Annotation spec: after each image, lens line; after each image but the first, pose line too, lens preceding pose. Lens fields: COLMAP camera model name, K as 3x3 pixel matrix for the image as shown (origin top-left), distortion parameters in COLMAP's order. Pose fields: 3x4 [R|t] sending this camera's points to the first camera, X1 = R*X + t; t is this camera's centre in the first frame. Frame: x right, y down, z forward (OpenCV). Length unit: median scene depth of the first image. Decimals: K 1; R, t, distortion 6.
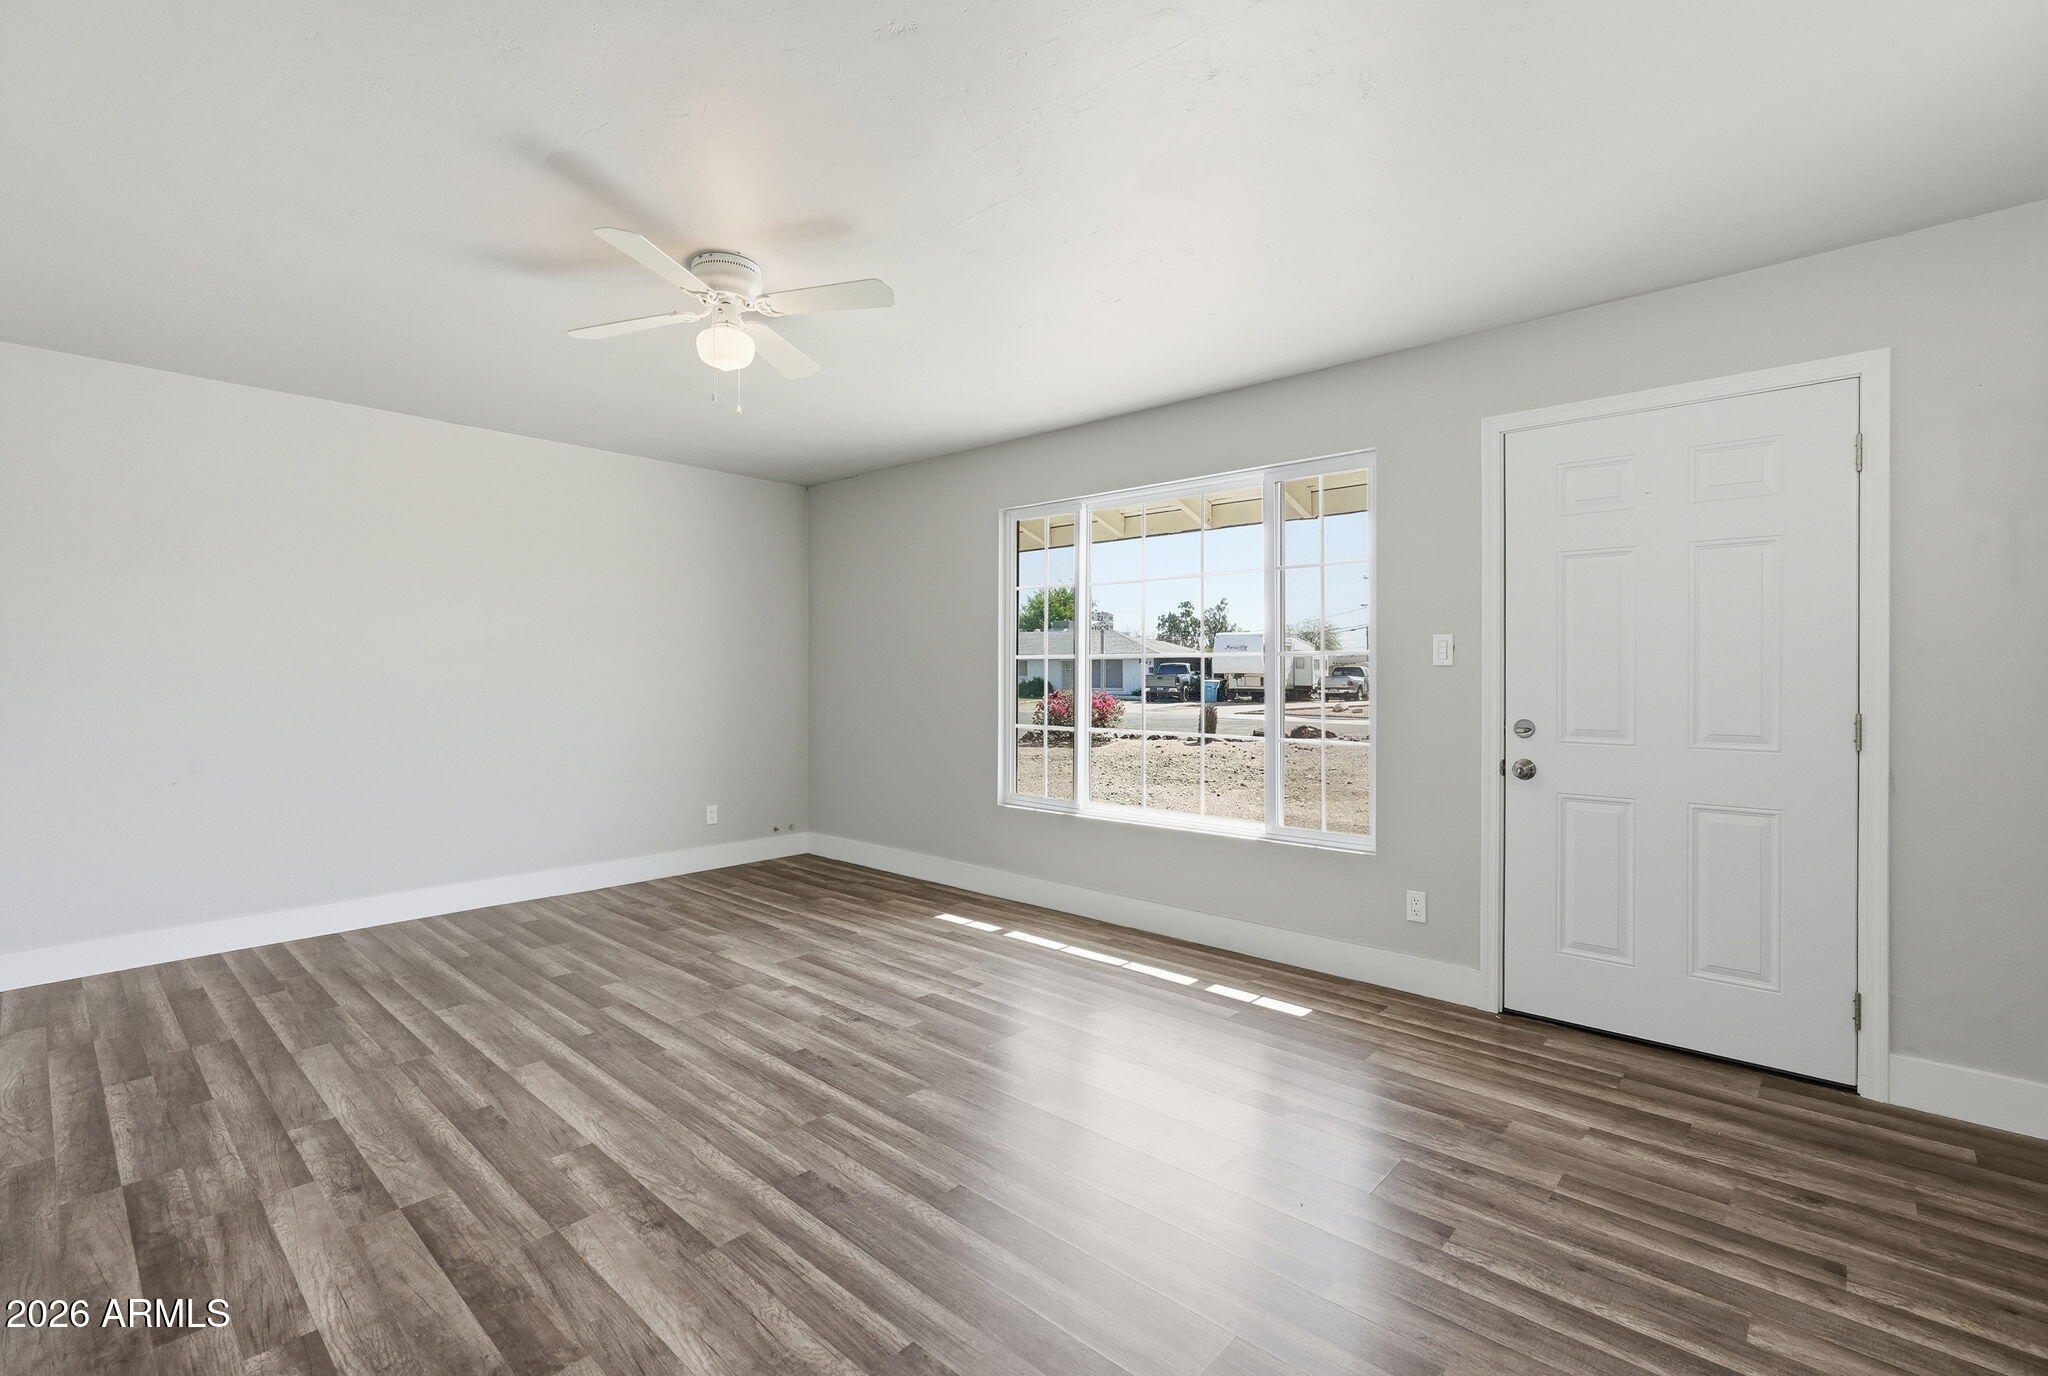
lens RADIAL K [[920.1, 0, 997.7], [0, 920.1, 670.2], [0, 0, 1]] dist [-0.013533, 0.004784]
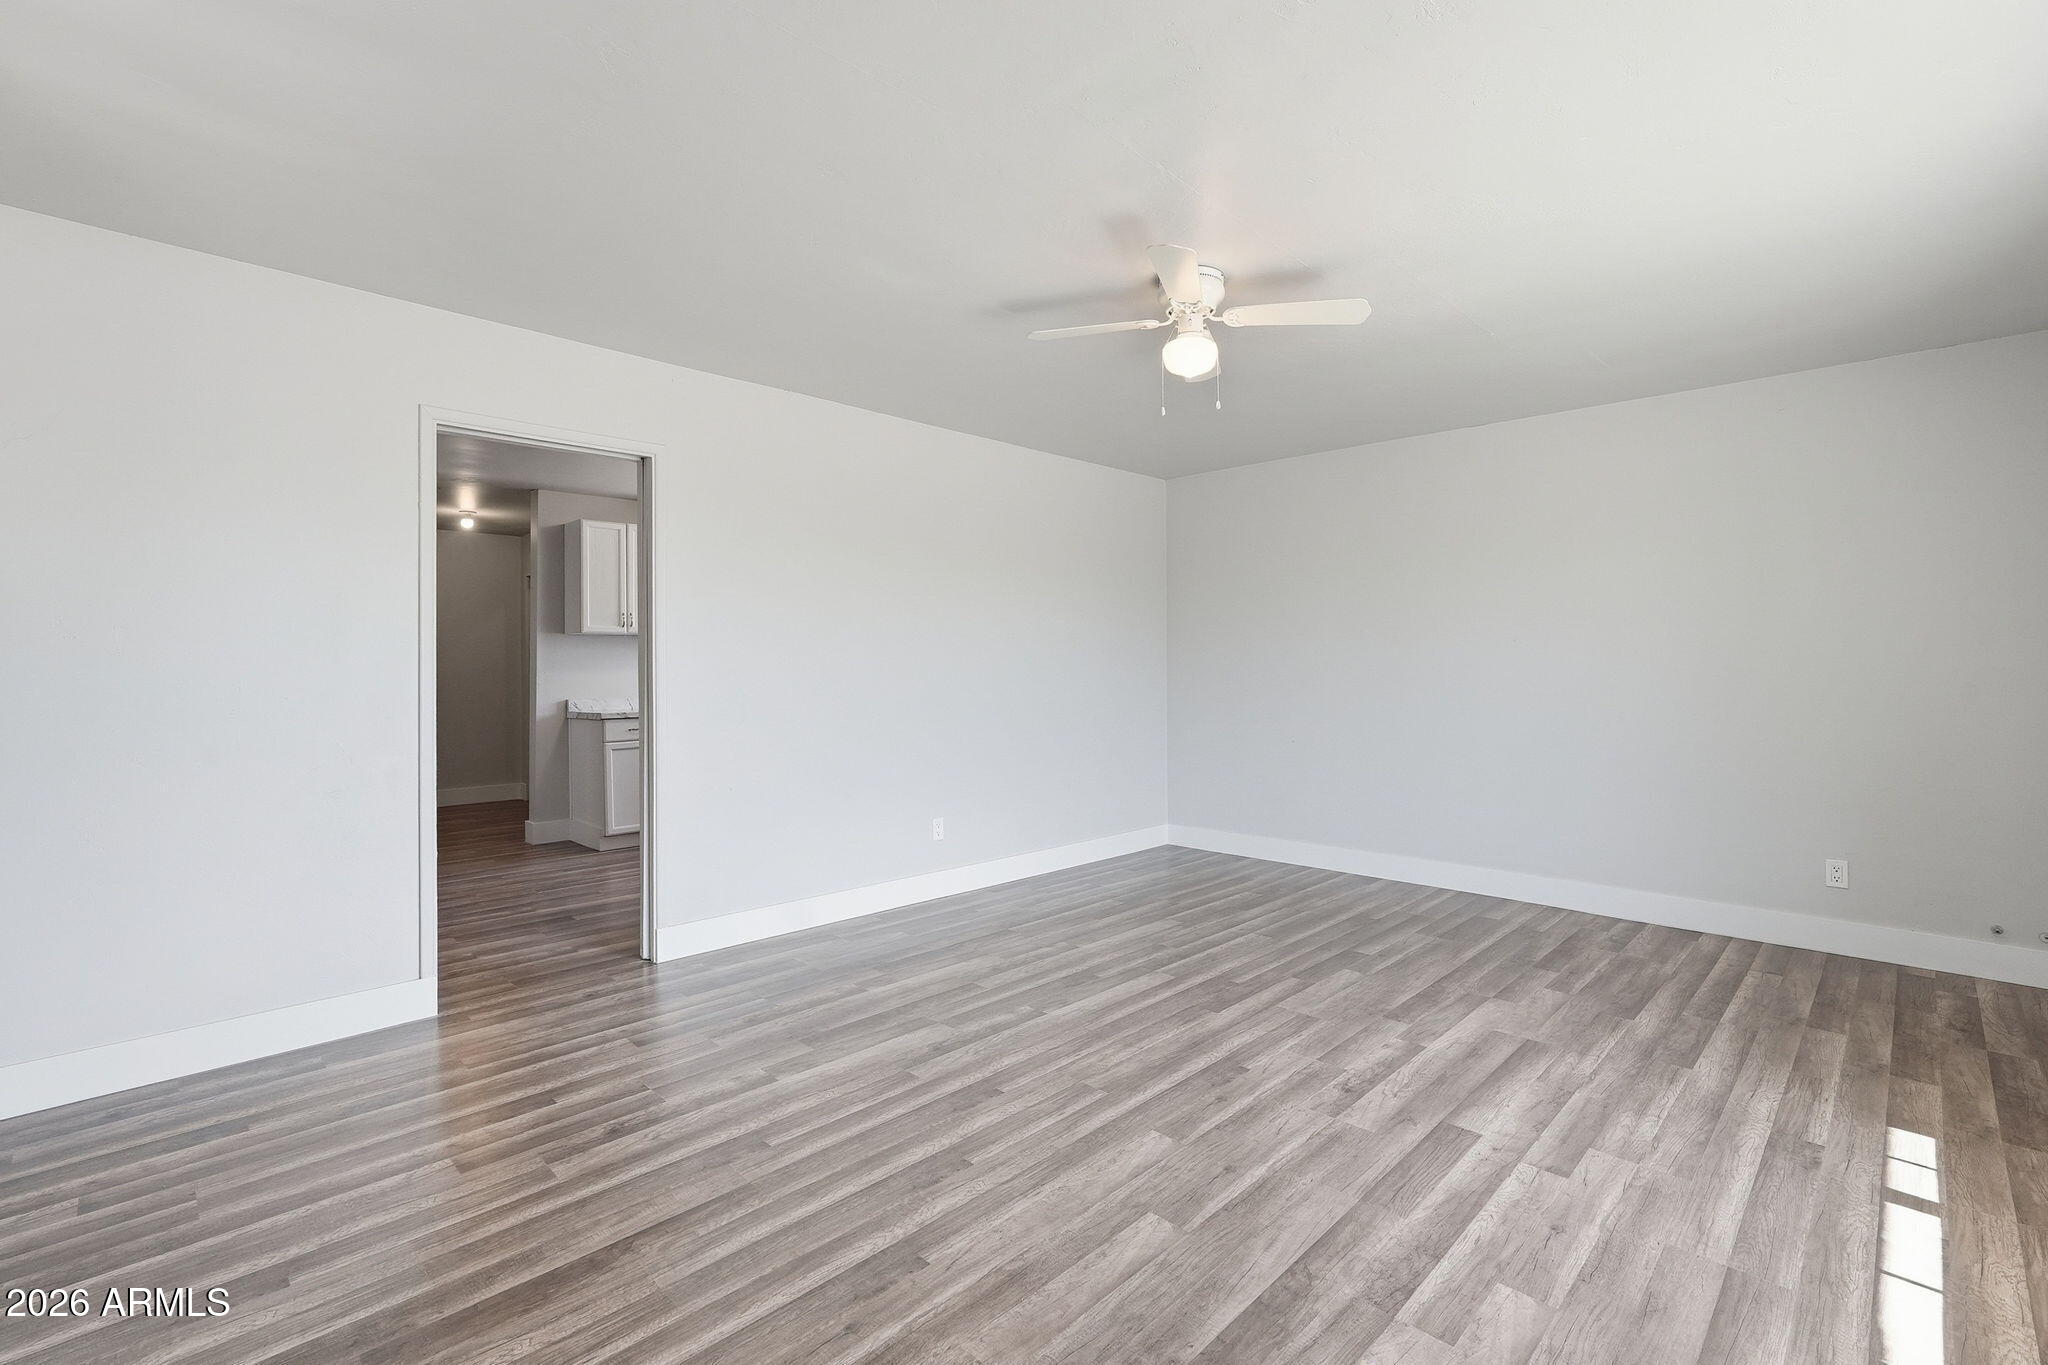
lens RADIAL K [[901.0, 0, 1017.5], [0, 901.0, 659.7], [0, 0, 1]] dist [-0.001709, -0.000344]
pose [[-0.025170, -0.008329, -0.999648, 0.706048], [0.004793, 0.999953, -0.008452, 0.004474], [0.999672, -0.005004, -0.025129, 0.785928]]
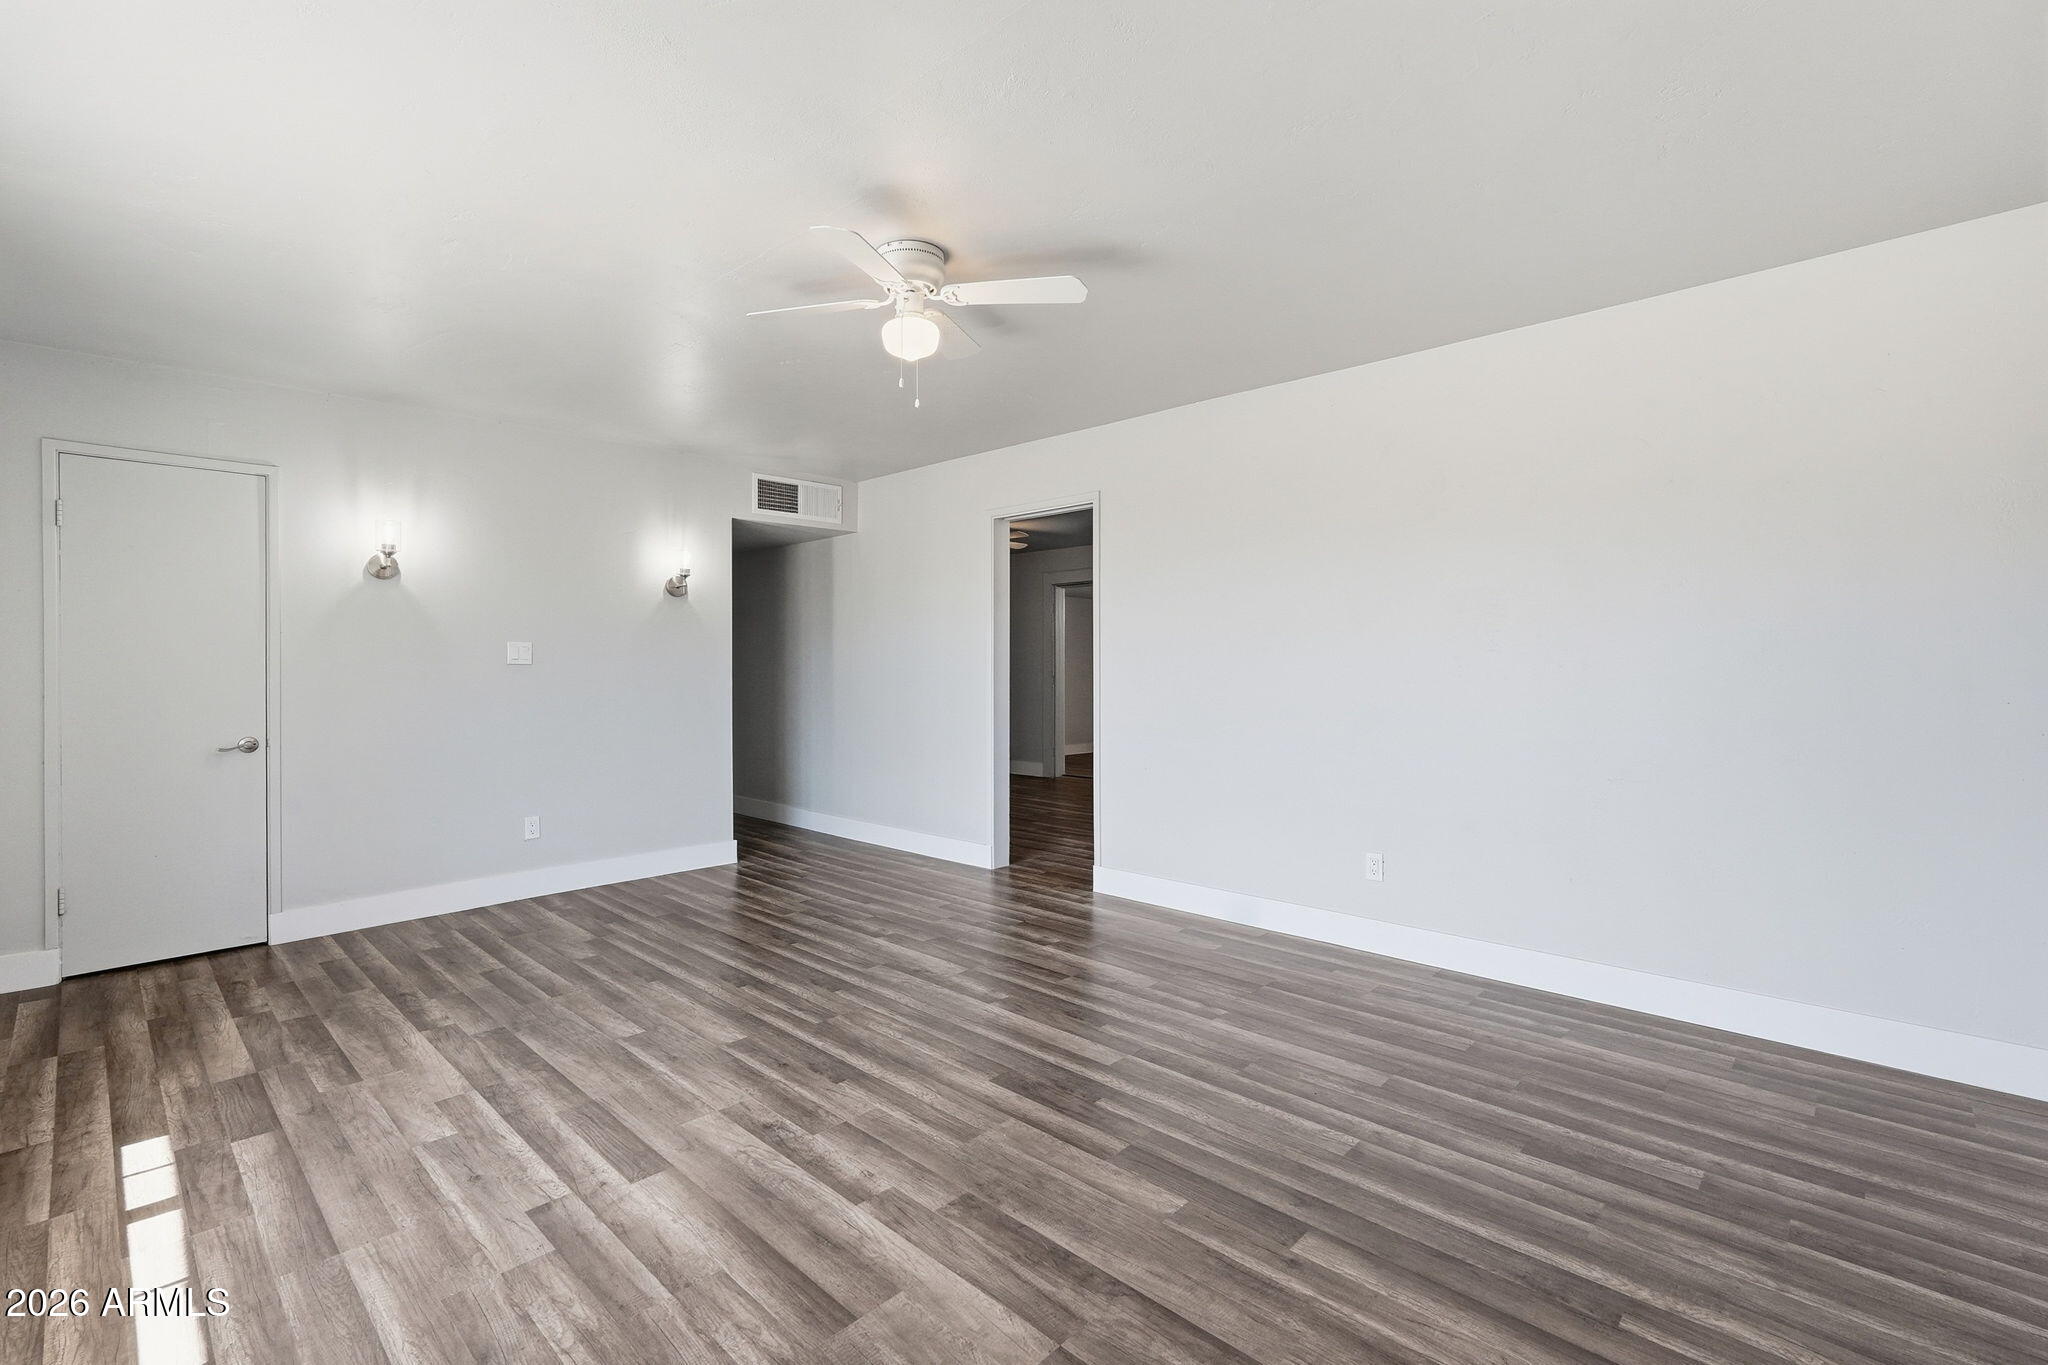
lens RADIAL K [[891.9, 0, 1034.7], [0, 891.9, 717.5], [0, 0, 1]] dist [-0.012695, 0.000850]
pose [[-0.999878, 0.004294, -0.015006, -0.391624], [0.003459, 0.998467, 0.055240, 0.004980], [0.015220, 0.055181, -0.998360, 1.847359]]
